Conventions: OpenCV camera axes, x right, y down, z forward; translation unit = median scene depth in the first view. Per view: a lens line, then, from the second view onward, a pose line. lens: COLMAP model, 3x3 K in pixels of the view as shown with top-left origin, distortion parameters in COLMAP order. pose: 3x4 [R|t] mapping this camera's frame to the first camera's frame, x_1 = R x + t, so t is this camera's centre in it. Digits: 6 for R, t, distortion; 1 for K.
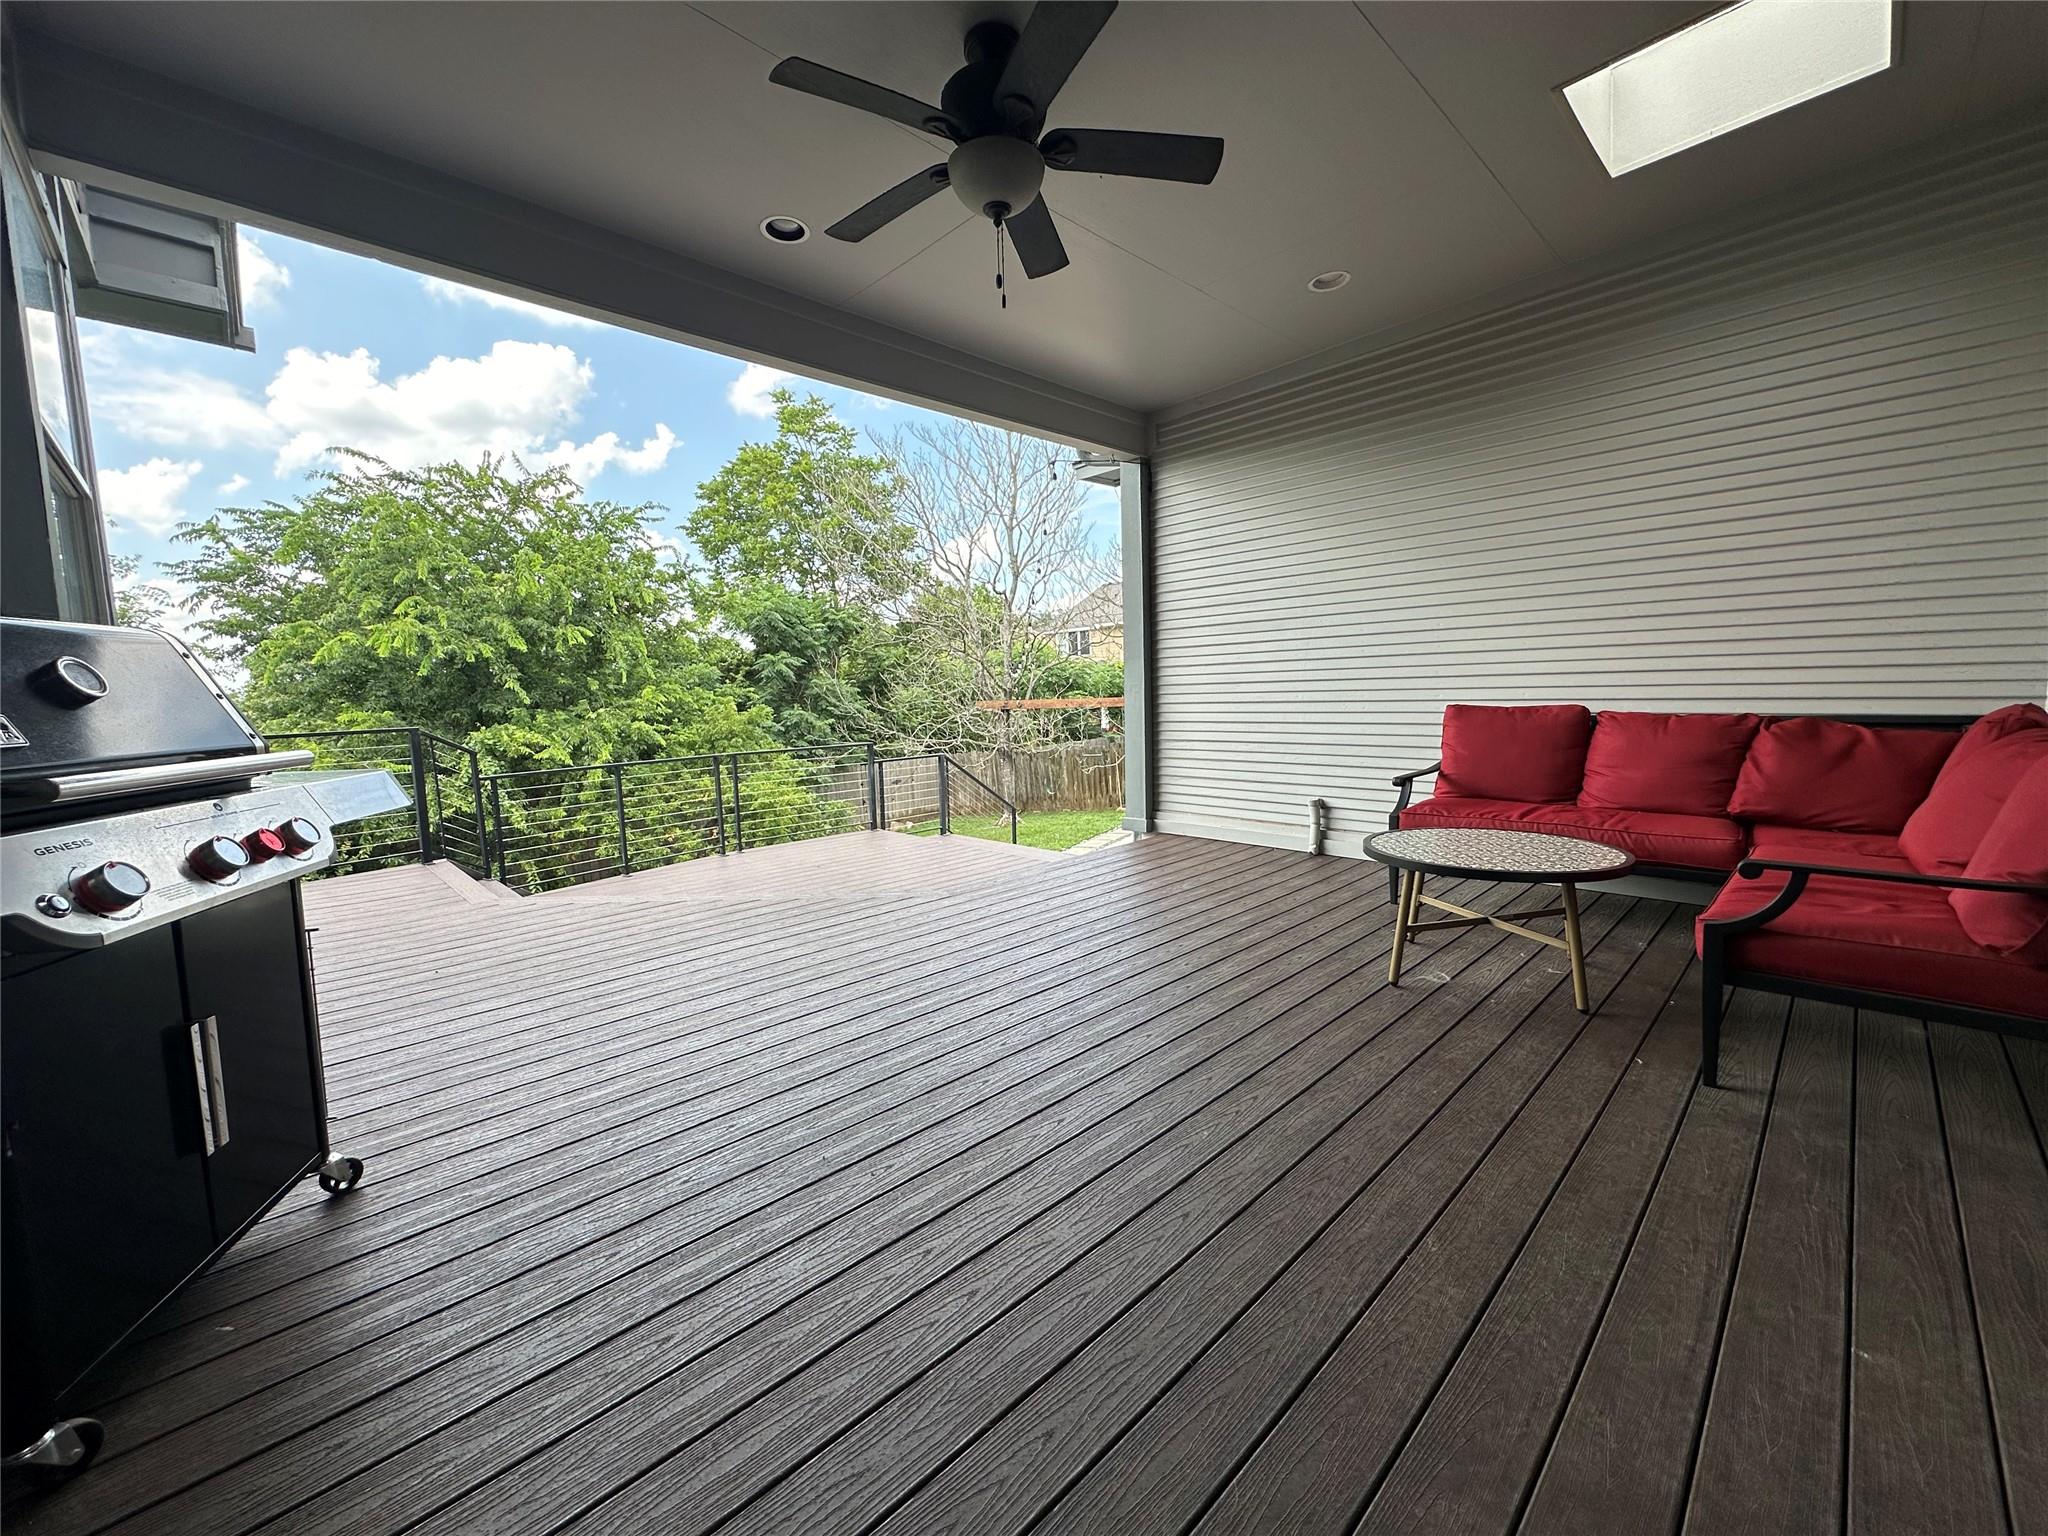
lens RADIAL K [[812.4, 0, 1028.4], [0, 812.4, 756.8], [0, 0, 1]] dist [-0.001696, 0.000197]
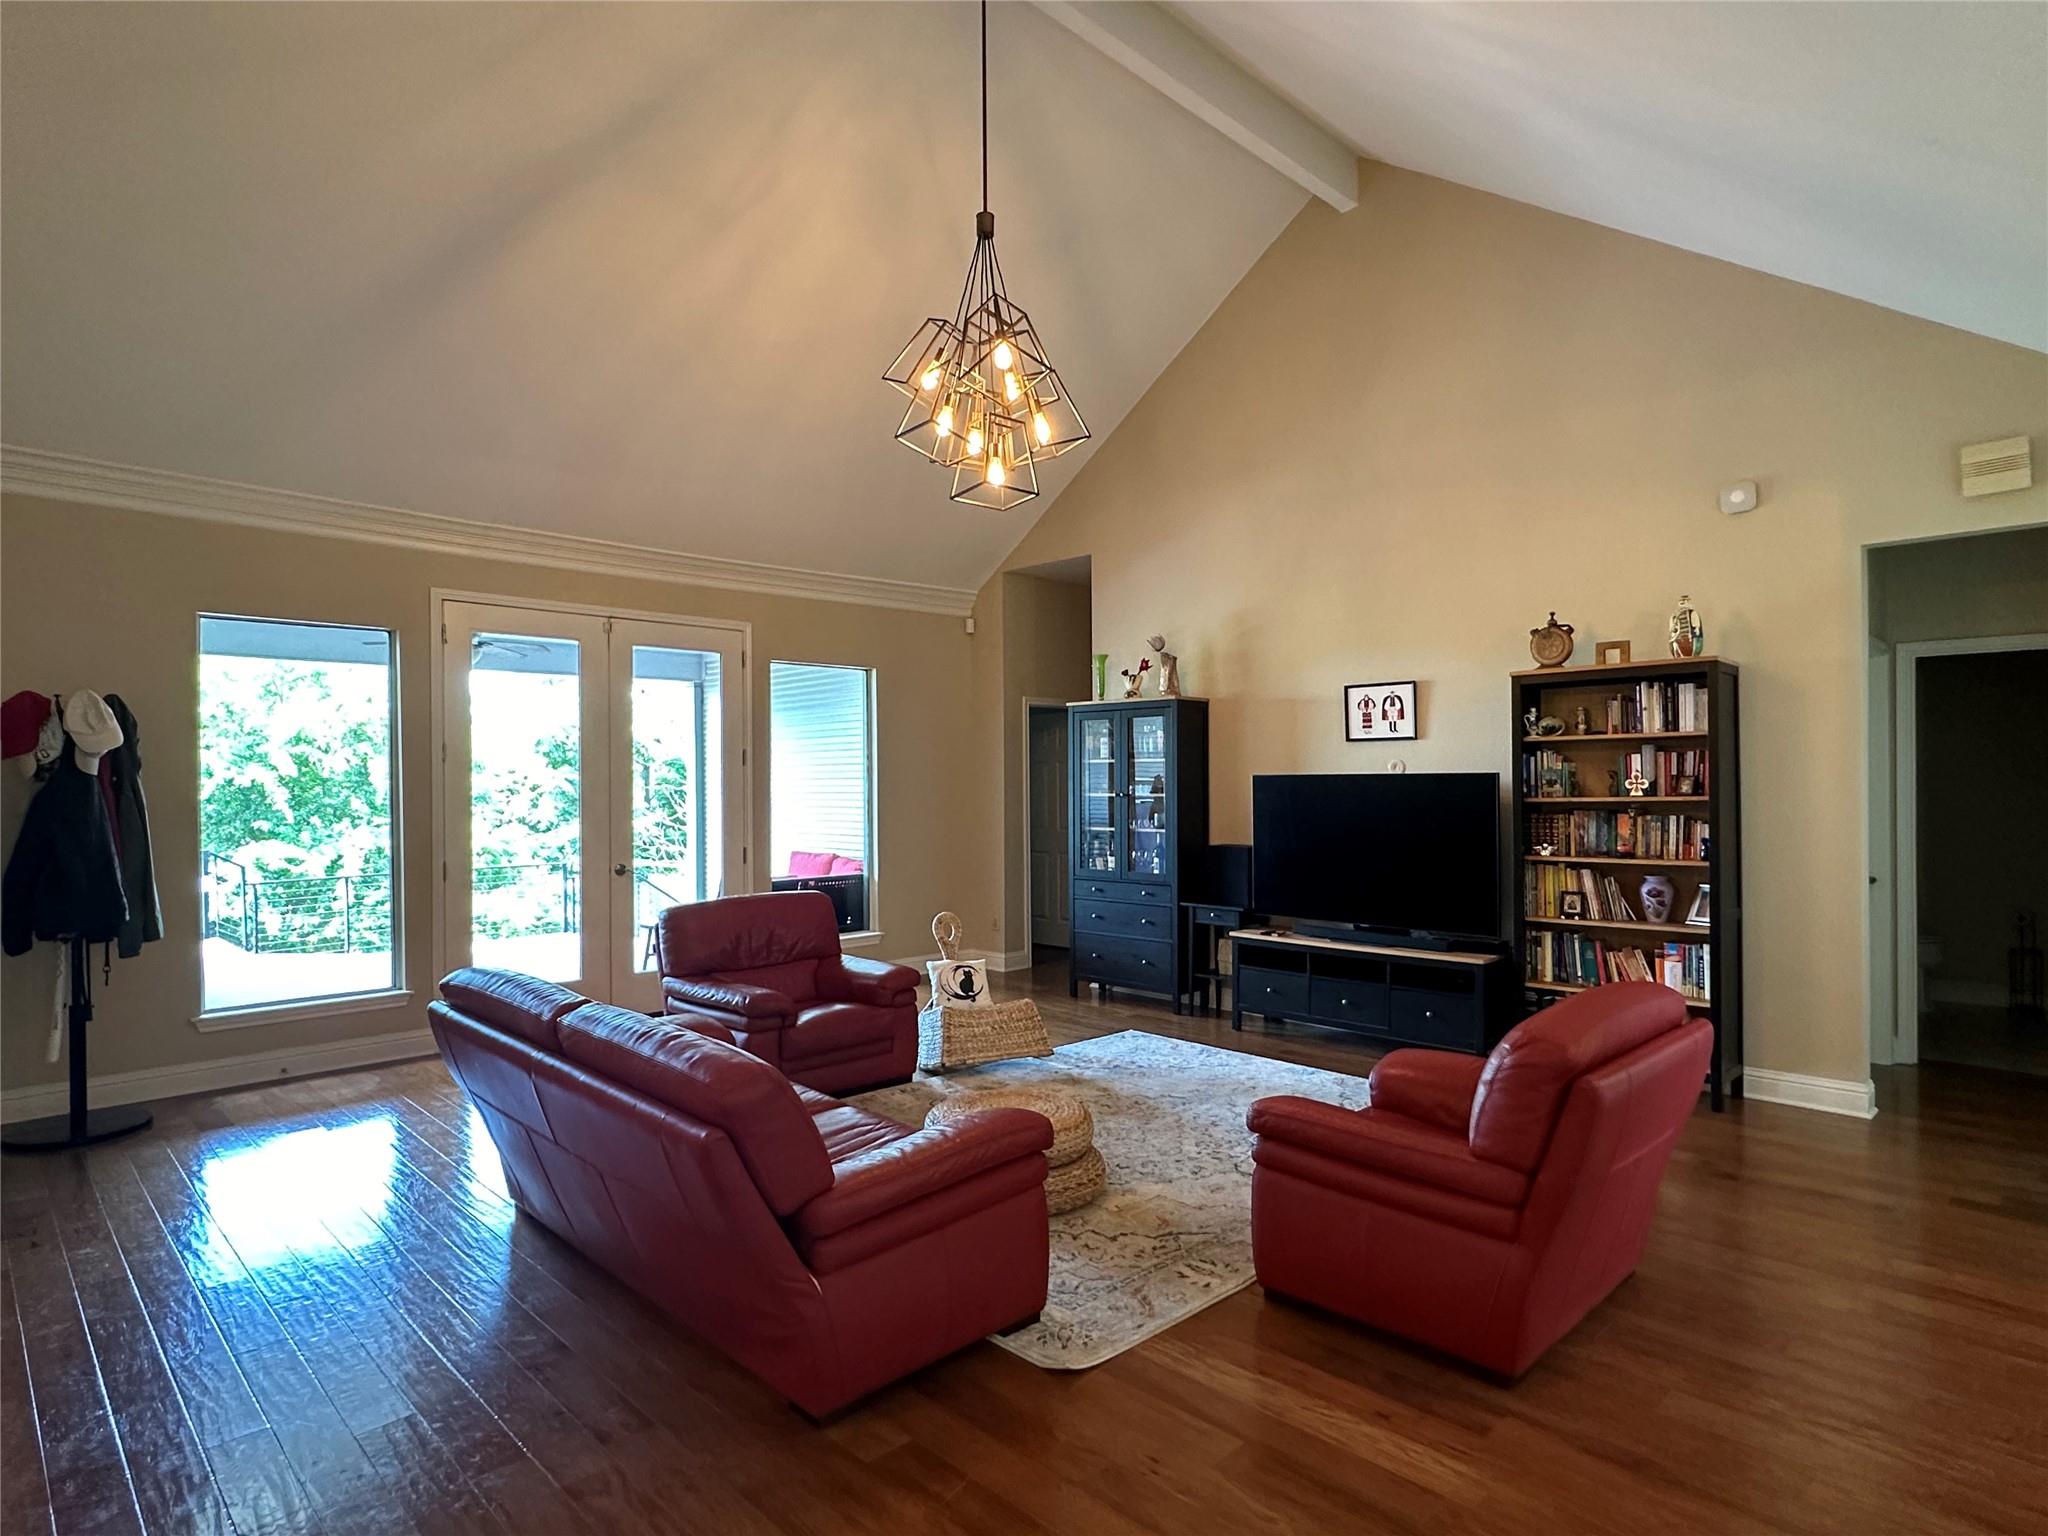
lens RADIAL K [[1120.0, 0, 1011.9], [0, 1120.0, 776.4], [0, 0, 1]] dist [-0.004285, 0.000601]
pose [[0.999903, 0.013072, -0.004754, 0.388594], [-0.013488, 0.994694, -0.101986, 0.016271], [0.003396, 0.102040, 0.994774, -0.550274]]
